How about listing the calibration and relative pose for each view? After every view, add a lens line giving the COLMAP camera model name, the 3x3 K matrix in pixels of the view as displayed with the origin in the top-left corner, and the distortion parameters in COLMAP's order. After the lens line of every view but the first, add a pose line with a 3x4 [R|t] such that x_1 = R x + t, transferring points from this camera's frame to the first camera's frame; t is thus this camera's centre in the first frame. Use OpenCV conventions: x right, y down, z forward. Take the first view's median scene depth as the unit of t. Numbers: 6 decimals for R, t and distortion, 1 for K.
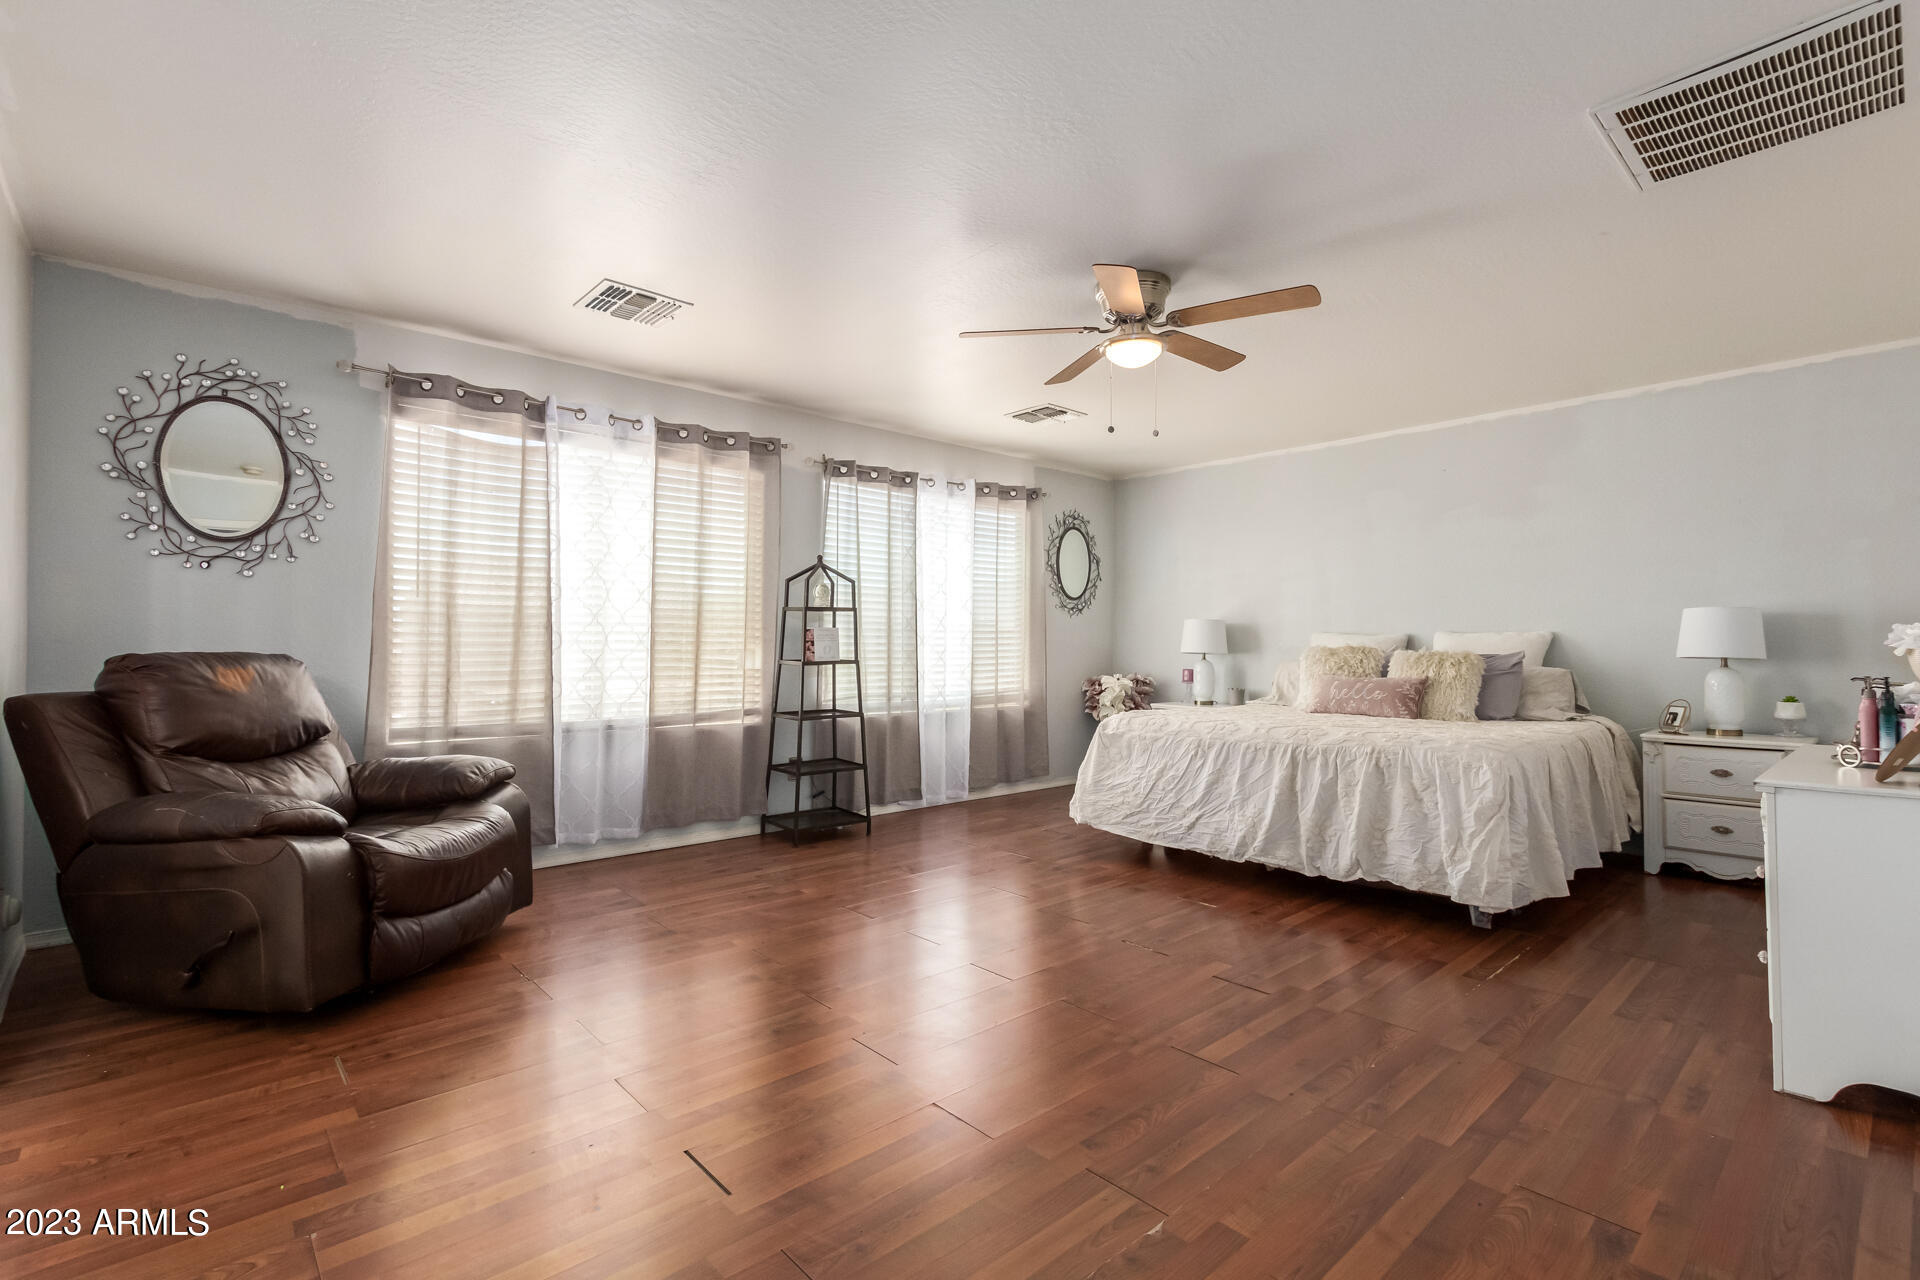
lens RADIAL K [[886.0, 0, 951.8], [0, 886.0, 635.4], [0, 0, 1]] dist [-0.001330, -0.000622]
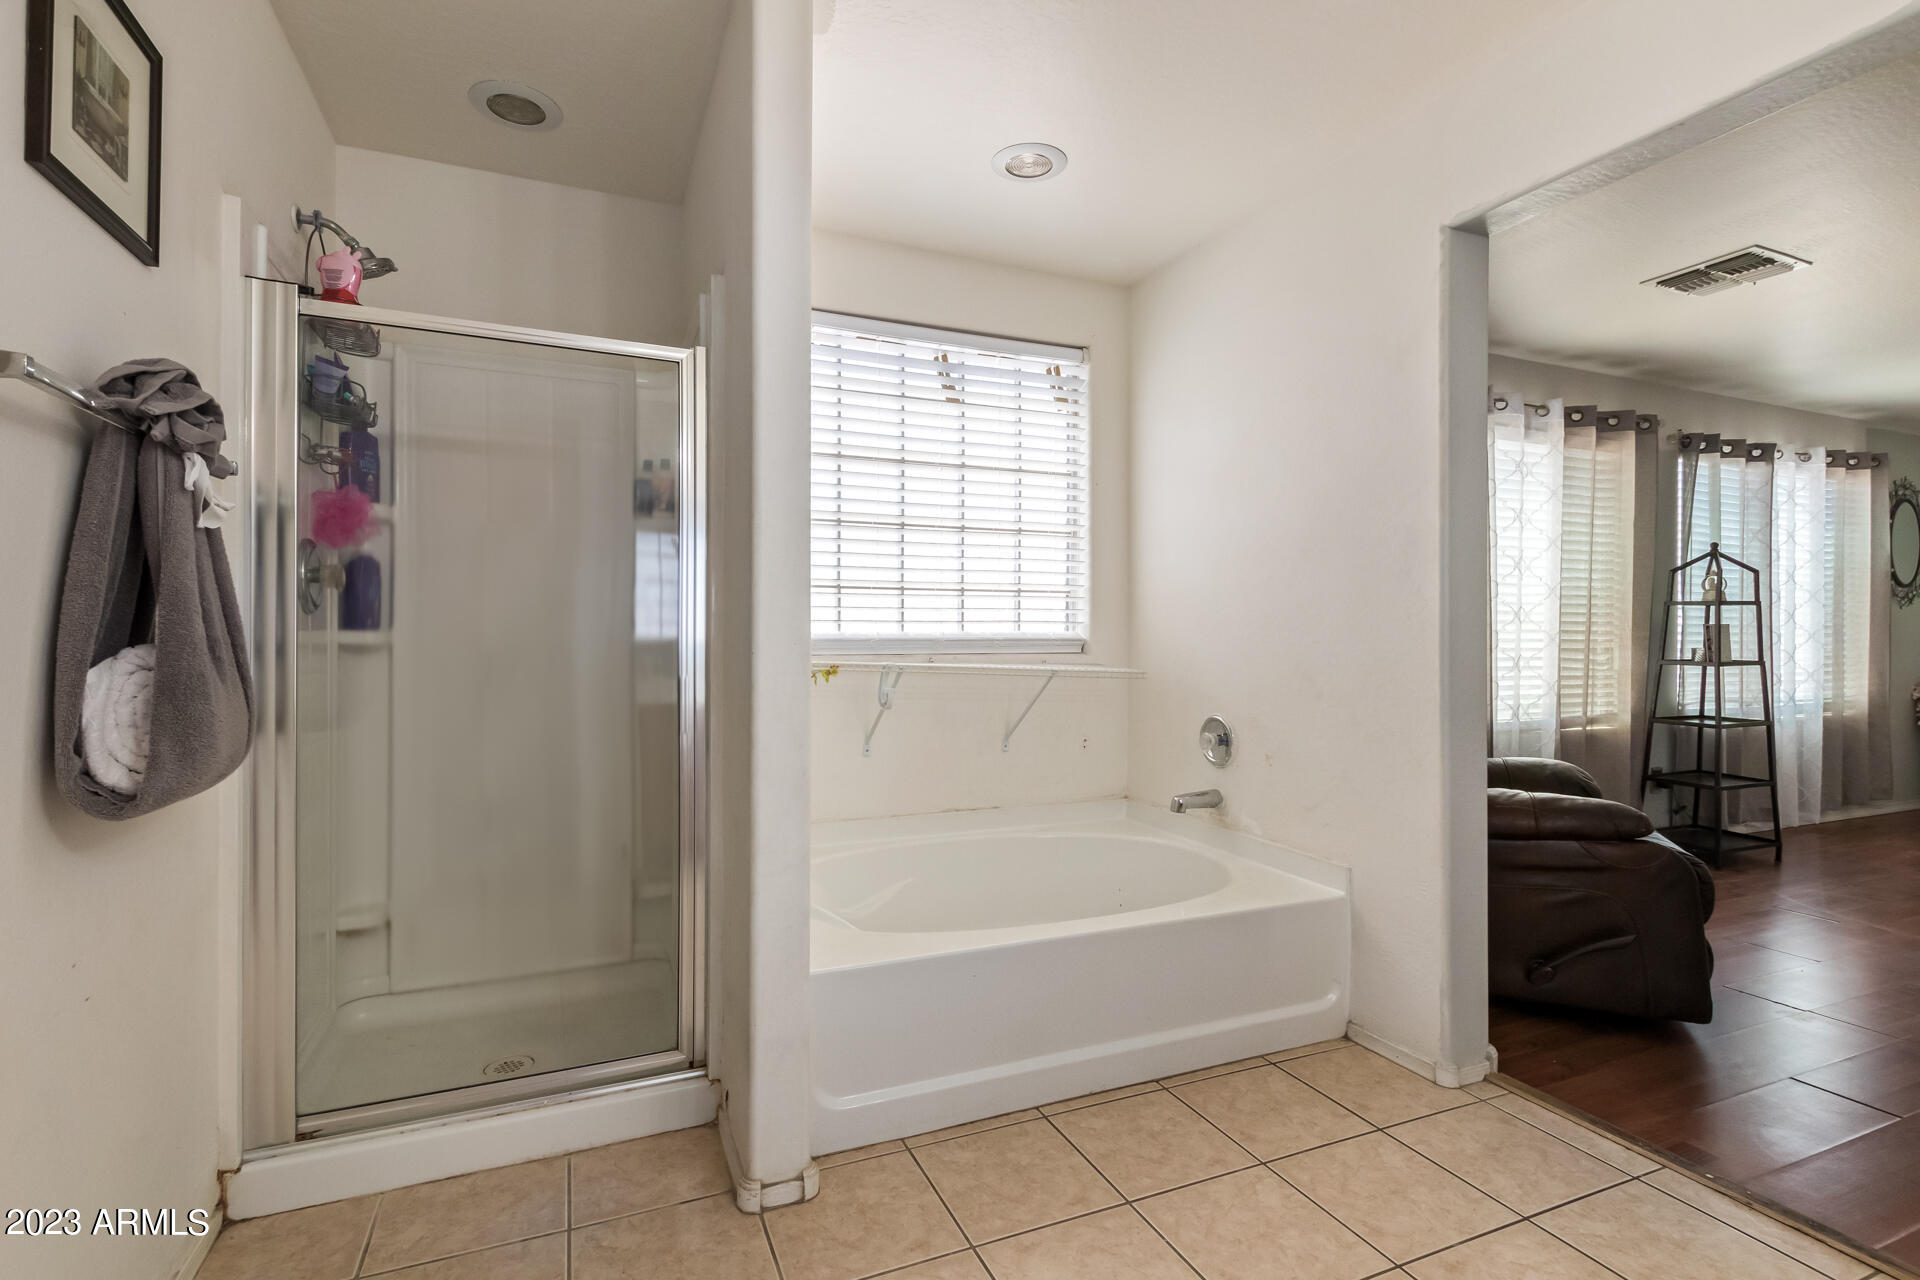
lens RADIAL K [[886.0, 0, 951.8], [0, 886.0, 635.4], [0, 0, 1]] dist [-0.001330, -0.000622]
pose [[0.947408, -0.001640, -0.320024, -0.725146], [0.005724, 0.999914, 0.011821, -0.014811], [0.319977, -0.013031, 0.947336, -0.108091]]
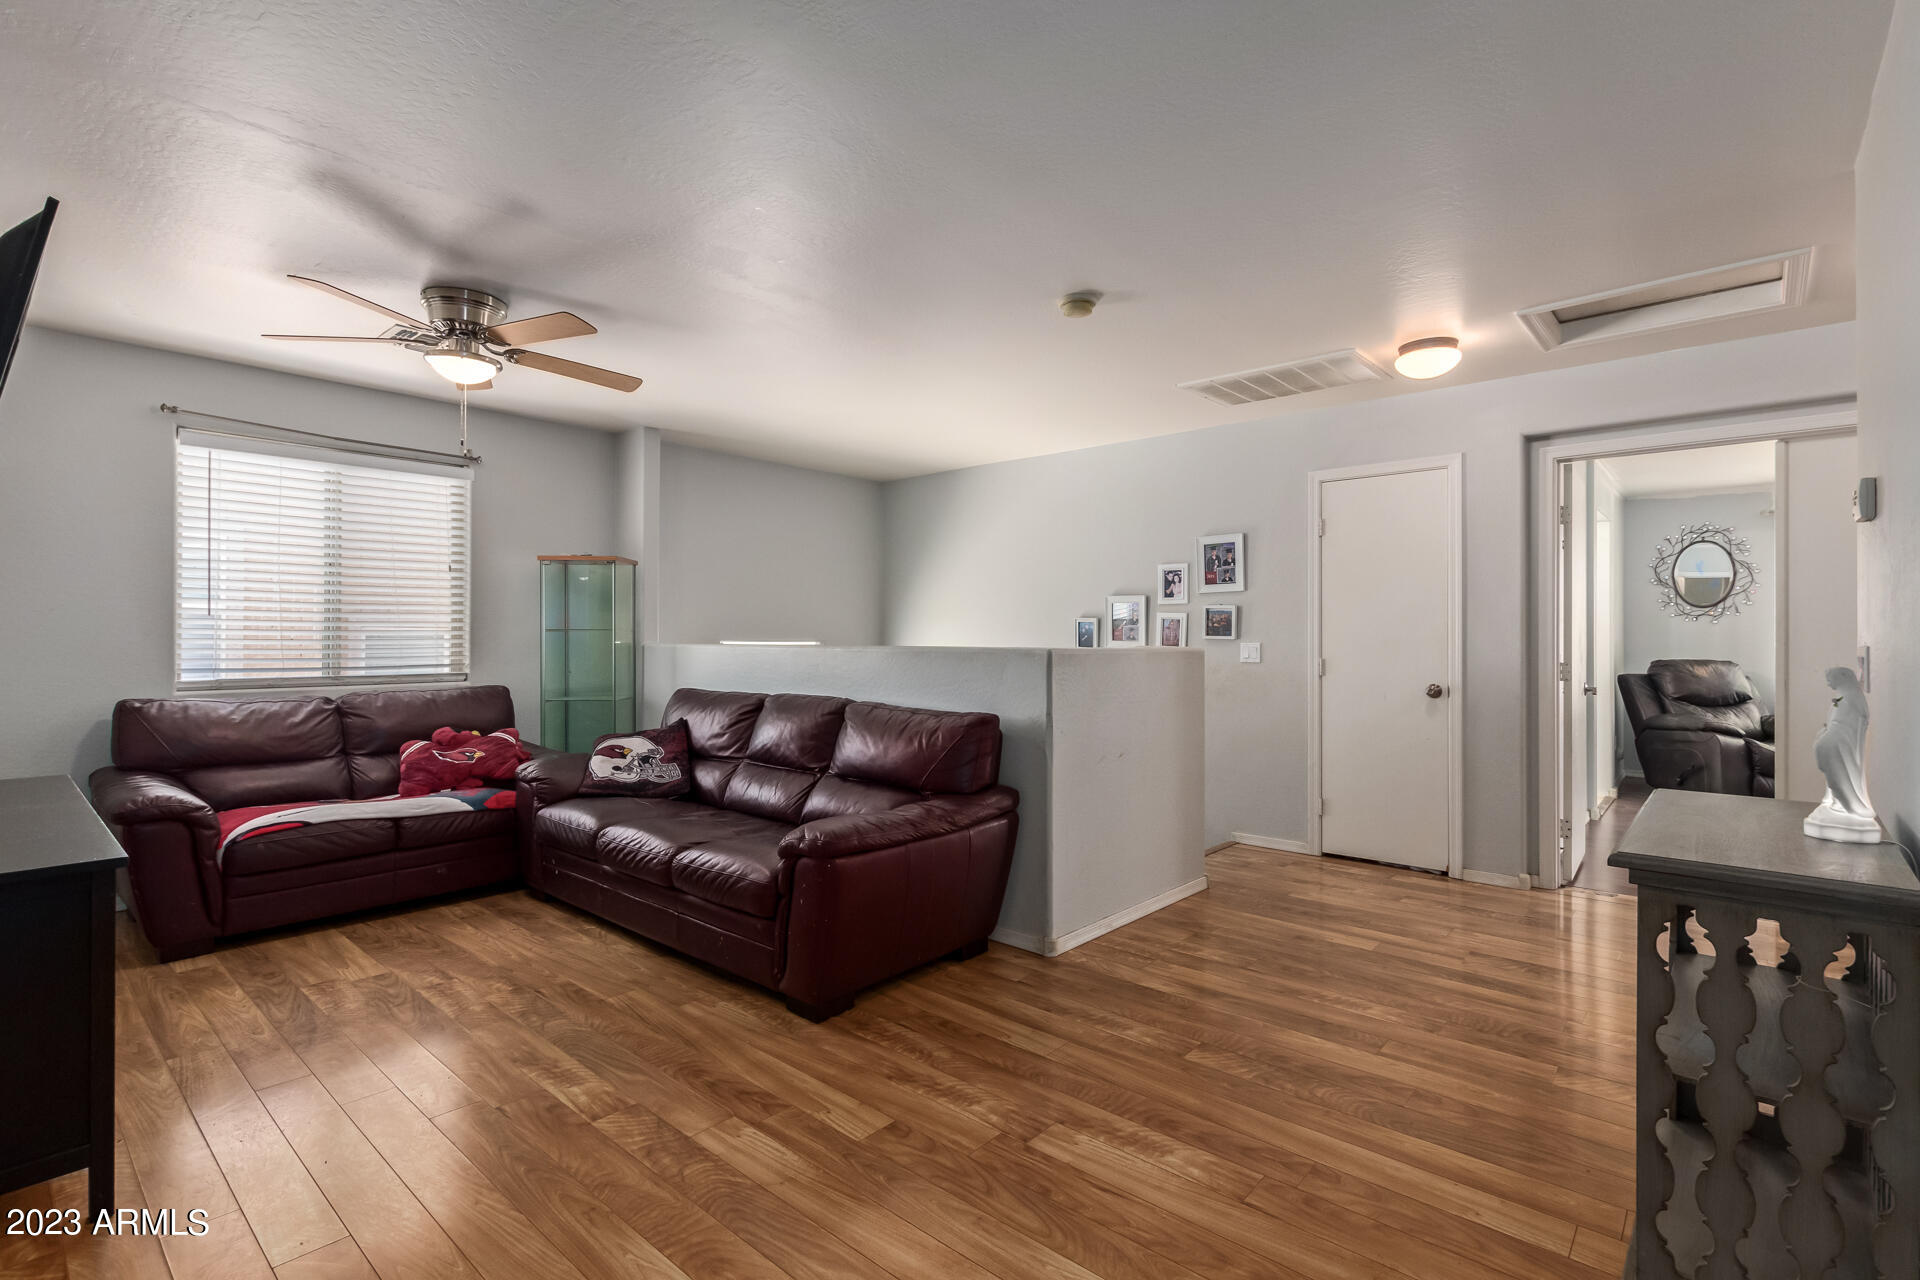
lens RADIAL K [[886.0, 0, 951.8], [0, 886.0, 635.4], [0, 0, 1]] dist [-0.001330, -0.000622]
pose [[0.116412, -0.008926, -0.993161, 0.974463], [0.006071, 0.999947, -0.008276, -0.028783], [0.993183, -0.005066, 0.116460, -0.943452]]
